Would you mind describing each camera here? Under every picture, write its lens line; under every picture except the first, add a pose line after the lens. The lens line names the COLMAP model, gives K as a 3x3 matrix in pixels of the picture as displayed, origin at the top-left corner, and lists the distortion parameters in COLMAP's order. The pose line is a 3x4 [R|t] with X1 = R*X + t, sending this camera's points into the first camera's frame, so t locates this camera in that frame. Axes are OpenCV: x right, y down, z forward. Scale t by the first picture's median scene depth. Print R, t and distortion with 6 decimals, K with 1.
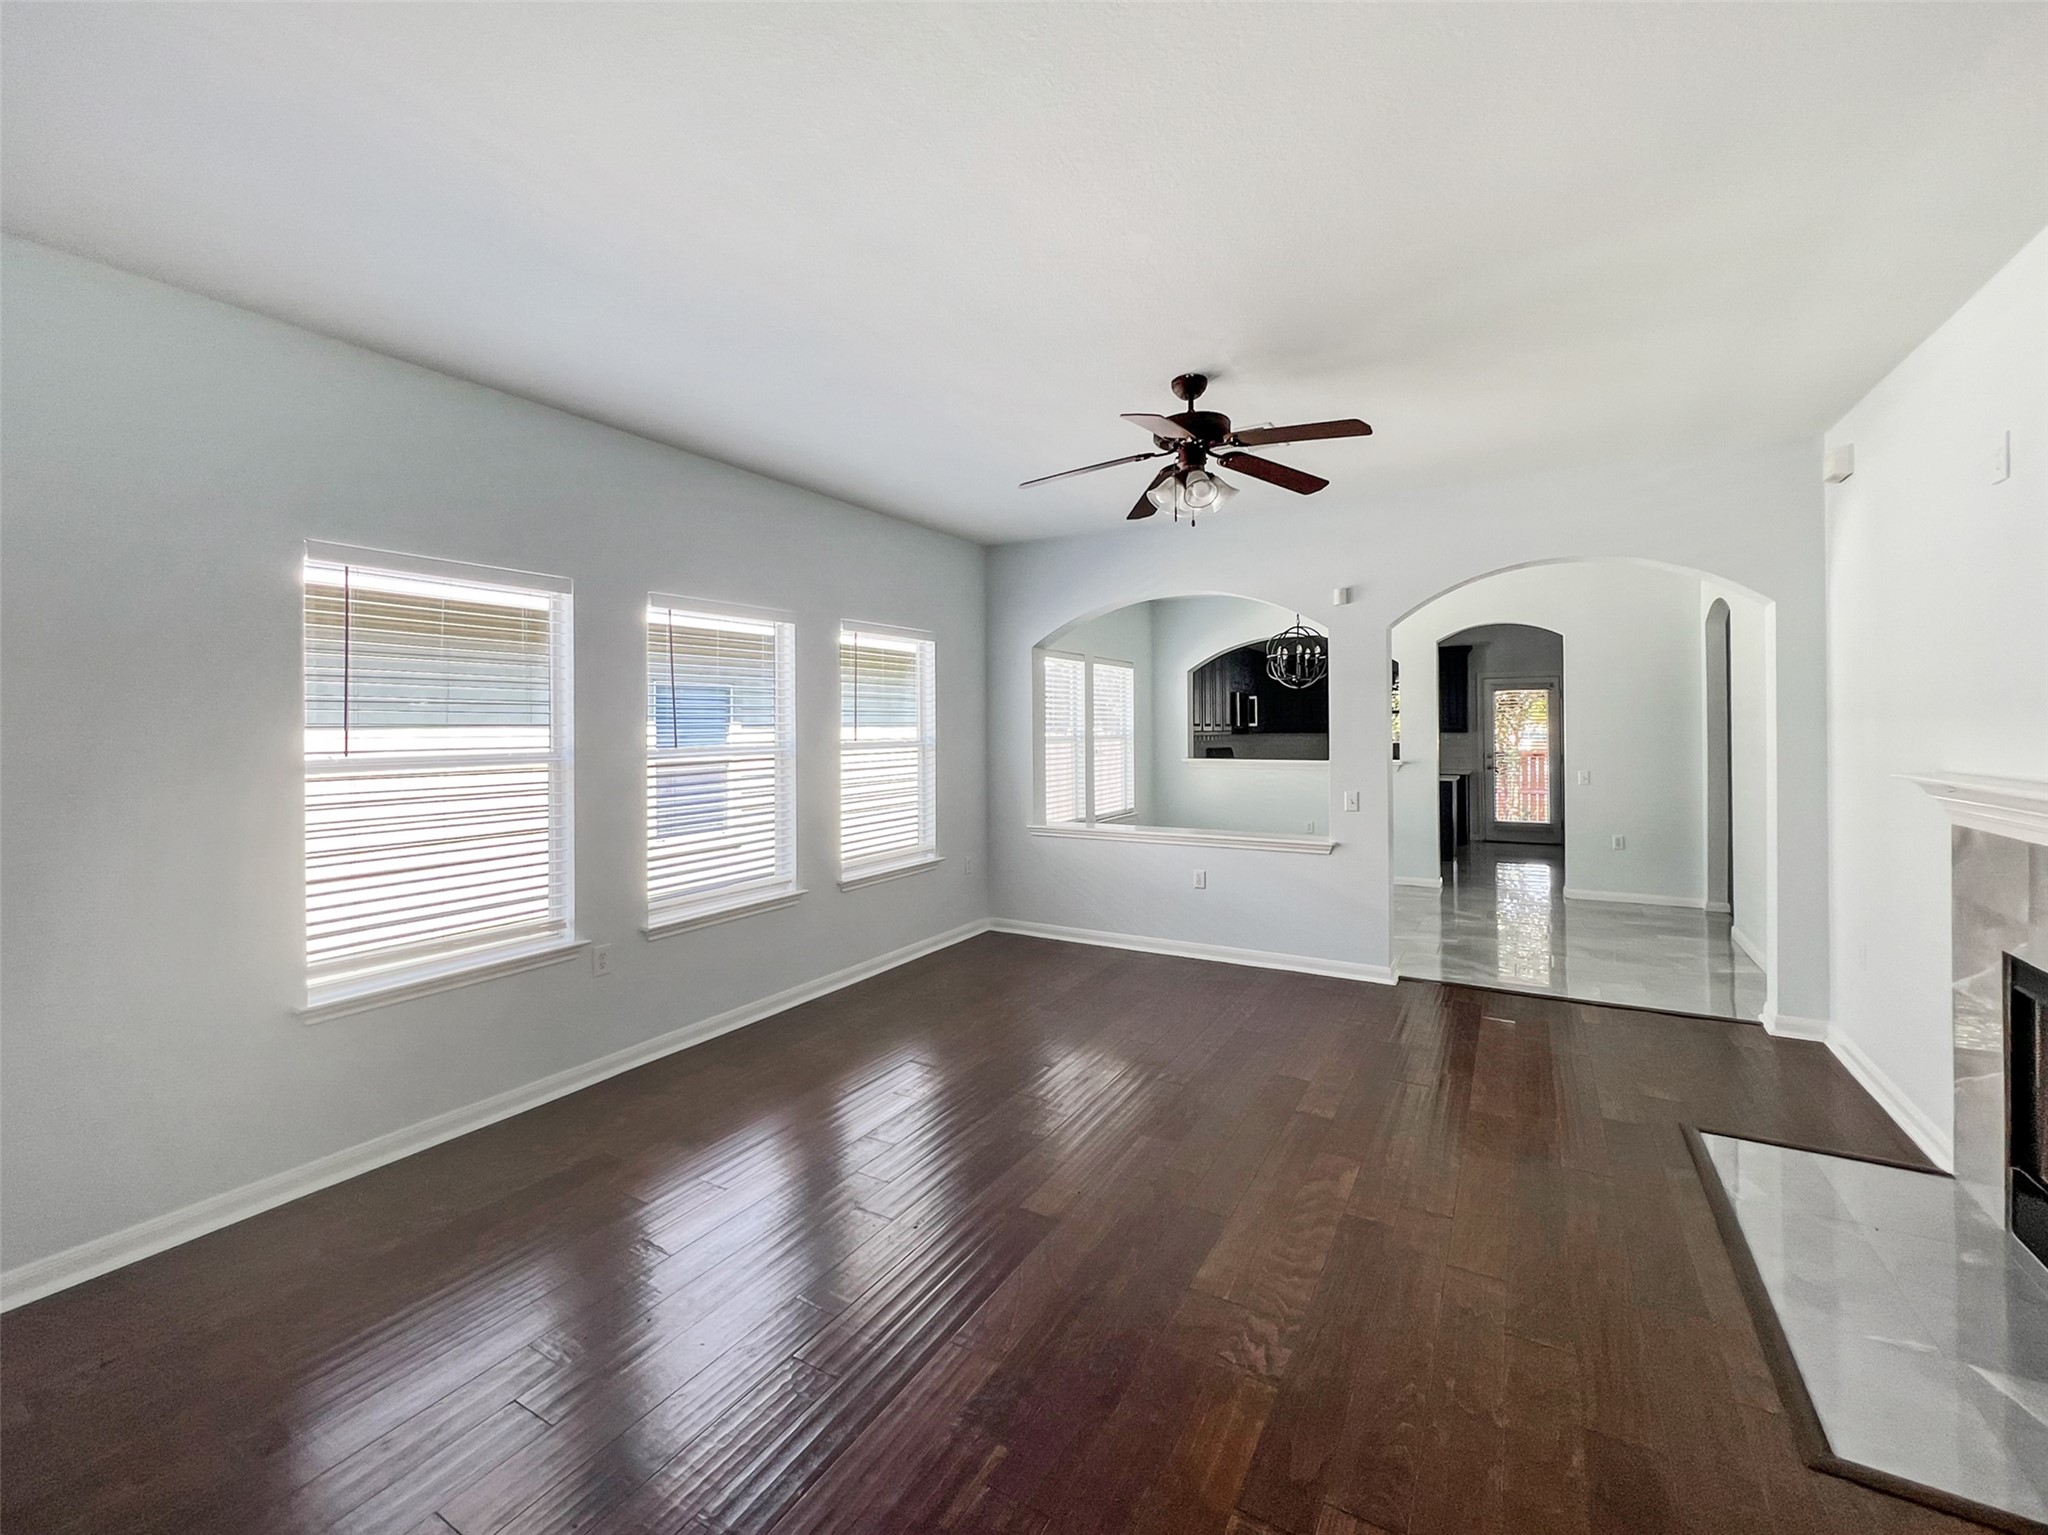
lens RADIAL K [[855.2, 0, 983.8], [0, 855.2, 719.2], [0, 0, 1]] dist [-0.000746, -0.000126]
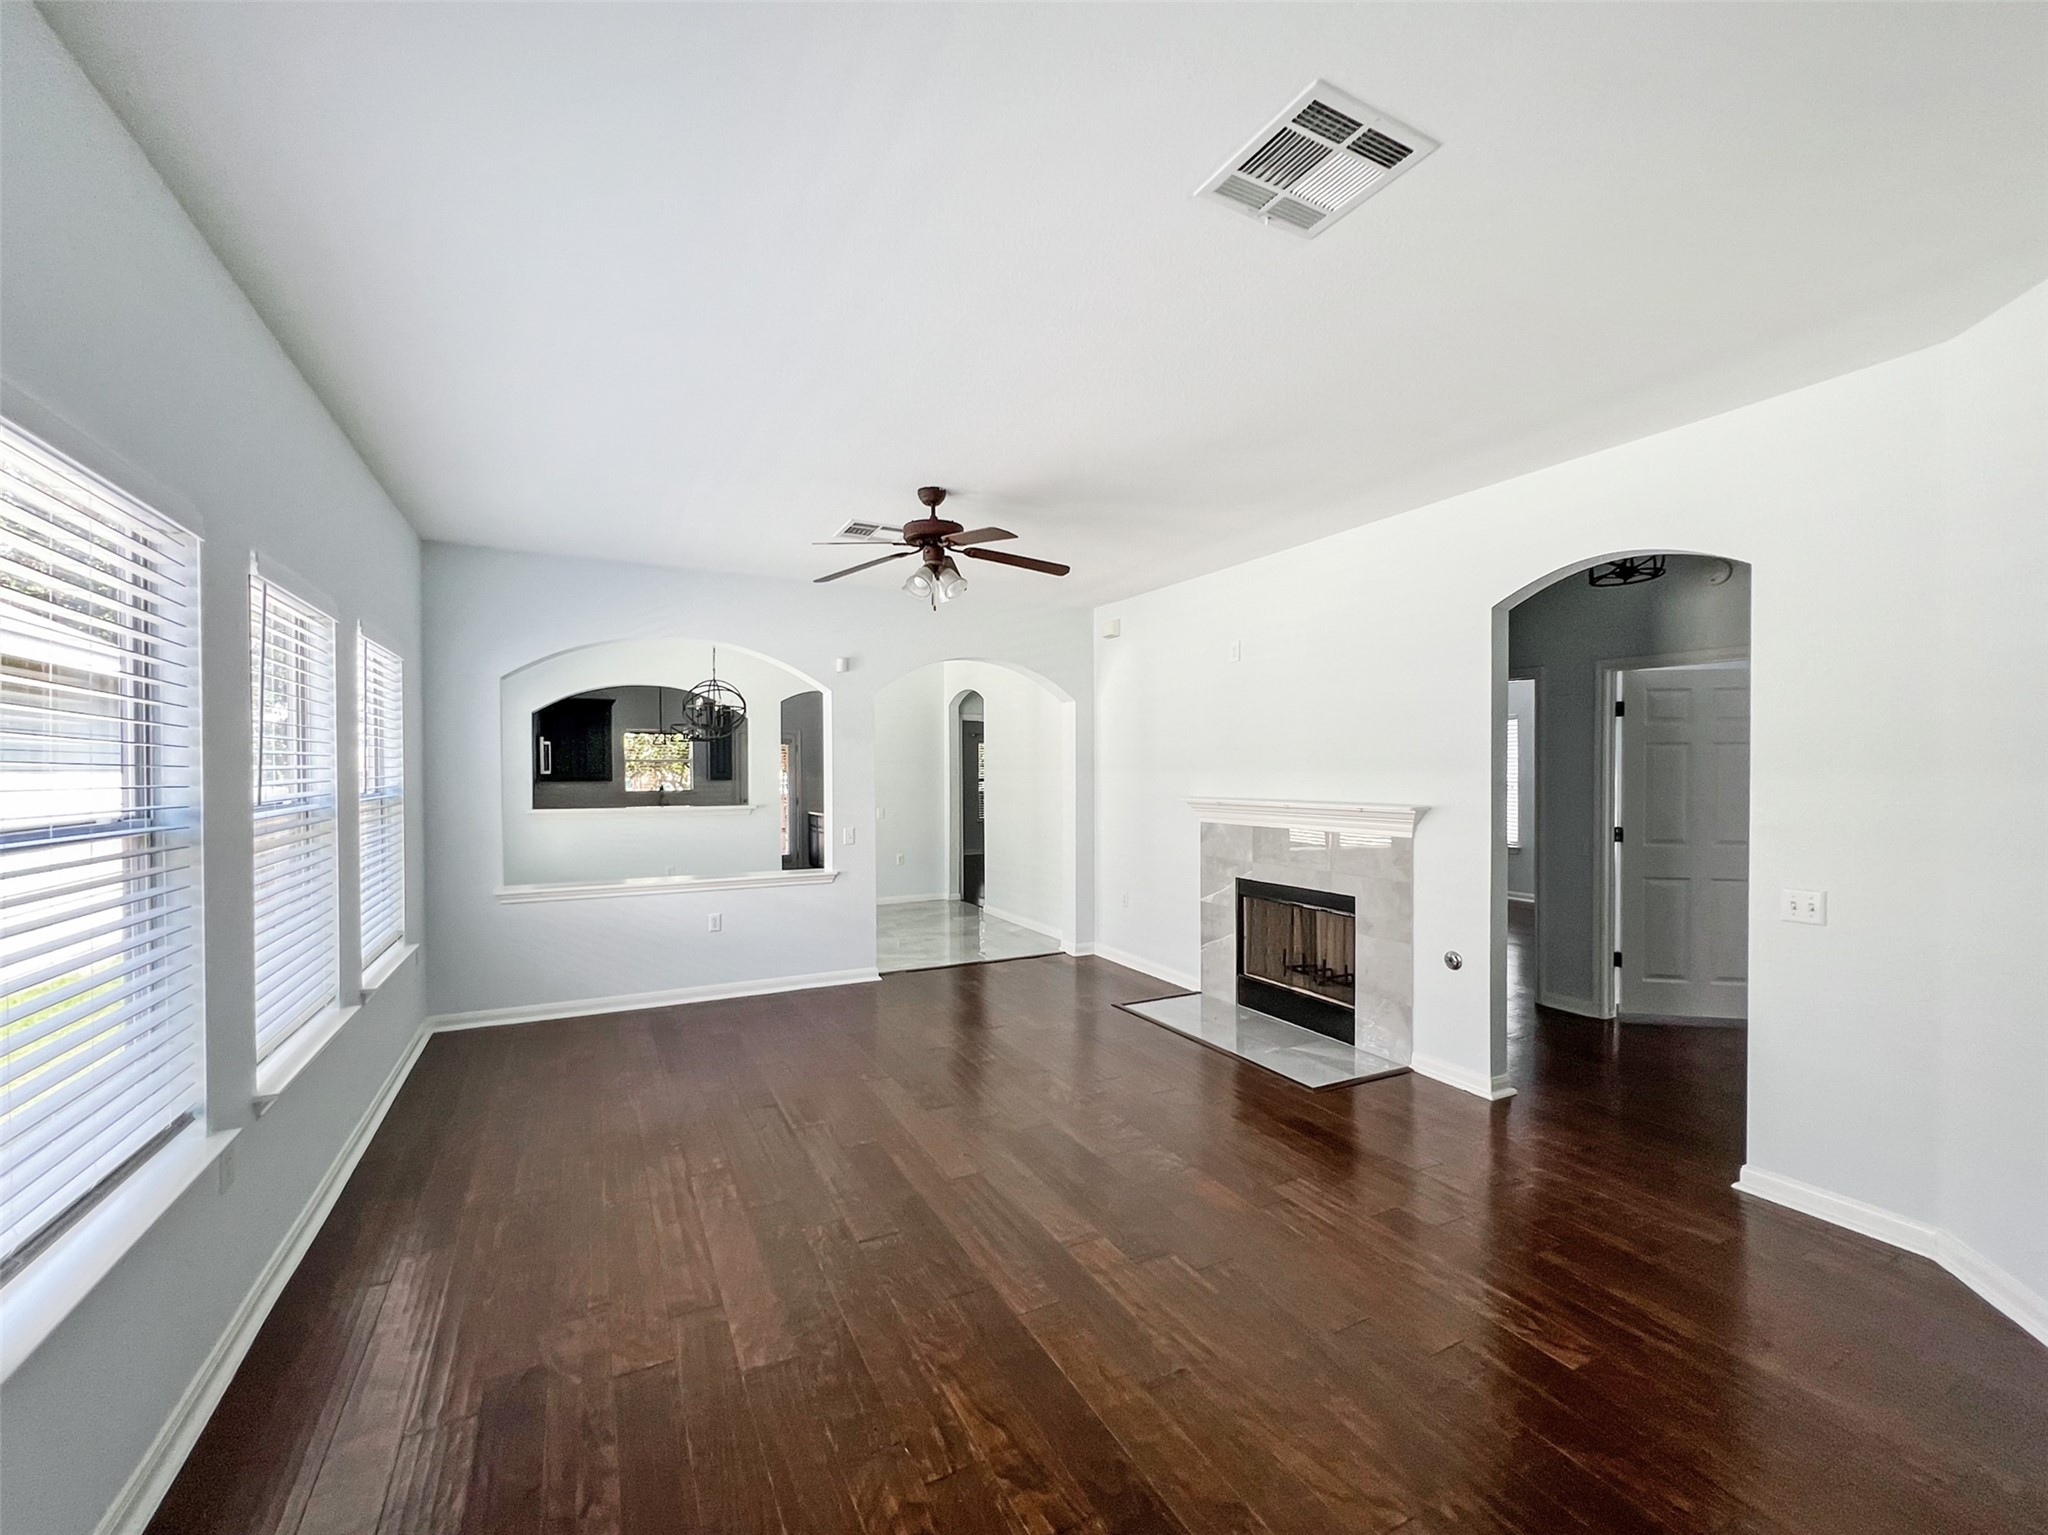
lens RADIAL K [[869.2, 0, 1024.0], [0, 869.2, 767.5], [0, 0, 1]] dist [-0.001485, -0.000208]
pose [[0.513104, 0.007604, 0.858293, -0.757323], [-0.008278, 0.999958, -0.003911, 0.003212], [-0.858287, -0.005099, 0.513145, 0.247378]]
